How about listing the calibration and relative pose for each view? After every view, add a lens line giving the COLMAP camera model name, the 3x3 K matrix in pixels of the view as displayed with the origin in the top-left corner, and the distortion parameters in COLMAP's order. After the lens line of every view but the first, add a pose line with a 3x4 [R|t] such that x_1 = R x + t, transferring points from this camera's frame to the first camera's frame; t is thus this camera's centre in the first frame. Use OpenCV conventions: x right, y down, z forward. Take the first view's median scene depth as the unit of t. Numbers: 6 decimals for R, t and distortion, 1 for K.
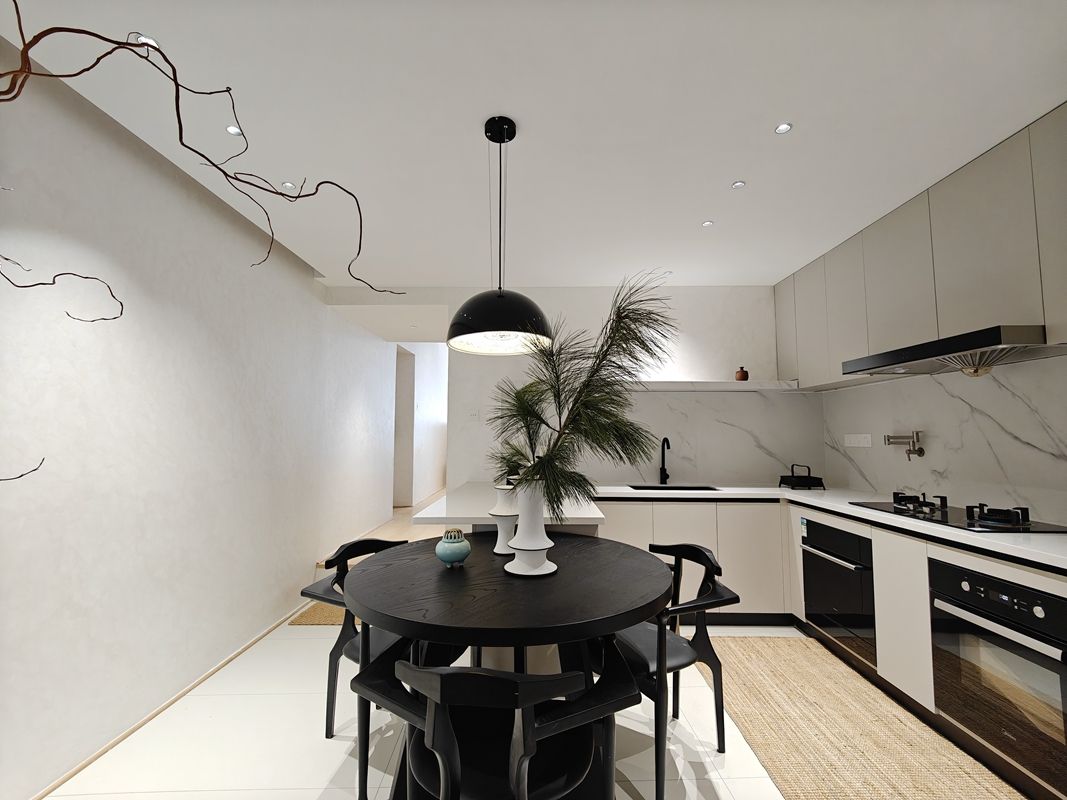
lens RADIAL K [[468.2, 0, 533.0], [0, 468.2, 399.0], [0, 0, 1]] dist [-0.001599, -0.000067]
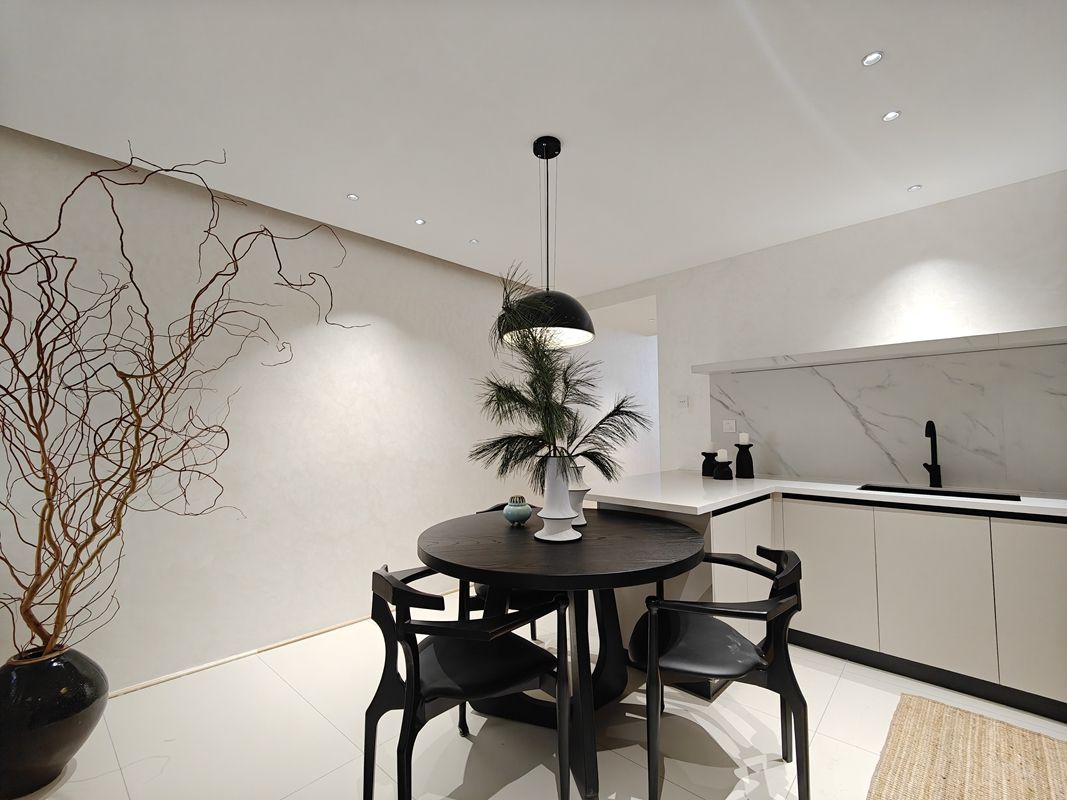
lens RADIAL K [[468.2, 0, 526.8], [0, 468.2, 399.8], [0, 0, 1]] dist [-0.001599, -0.000067]
pose [[0.712363, -0.047089, -0.700230, 0.572219], [0.062600, 0.998033, -0.003430, 0.024915], [0.699014, -0.041391, 0.713909, 0.118396]]
